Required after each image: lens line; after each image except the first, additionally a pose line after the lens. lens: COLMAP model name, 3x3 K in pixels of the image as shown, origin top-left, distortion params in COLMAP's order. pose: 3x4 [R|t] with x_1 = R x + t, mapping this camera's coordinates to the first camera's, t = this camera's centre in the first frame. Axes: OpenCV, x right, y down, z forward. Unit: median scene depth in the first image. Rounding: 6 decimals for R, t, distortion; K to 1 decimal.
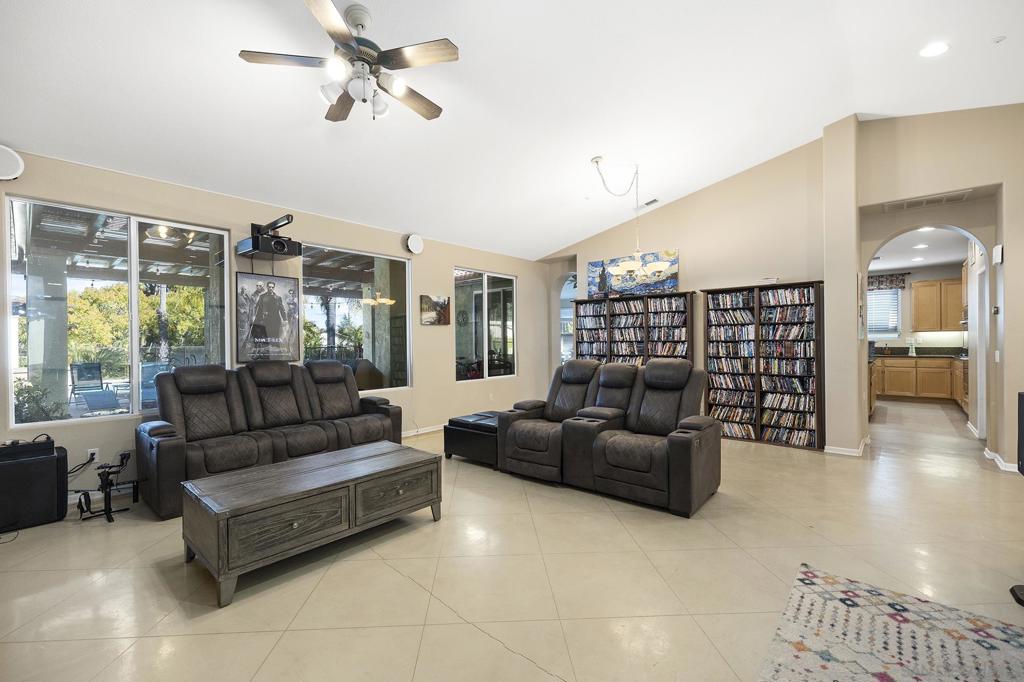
lens RADIAL K [[435.5, 0, 505.9], [0, 435.5, 343.7], [0, 0, 1]] dist [0.001577, 0.000789]
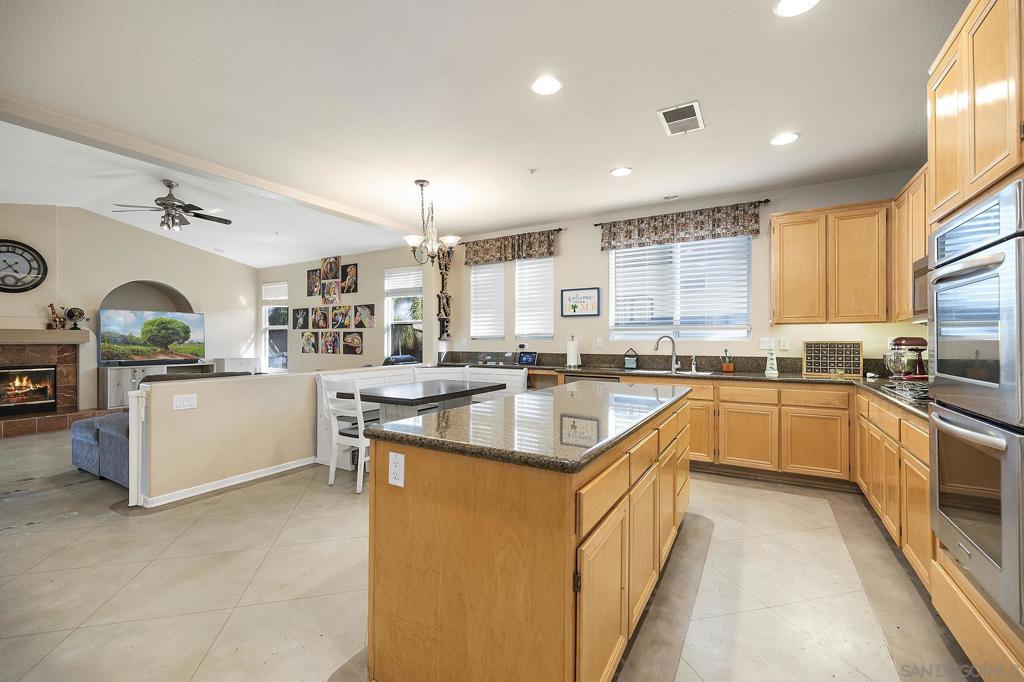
lens RADIAL K [[435.5, 0, 510.3], [0, 435.5, 342.5], [0, 0, 1]] dist [0.001577, 0.000789]
pose [[0.977318, 0.007894, 0.211629, 0.821940], [-0.007703, 0.999969, -0.001725, -0.008333], [-0.211636, 0.000056, 0.977349, 0.886712]]
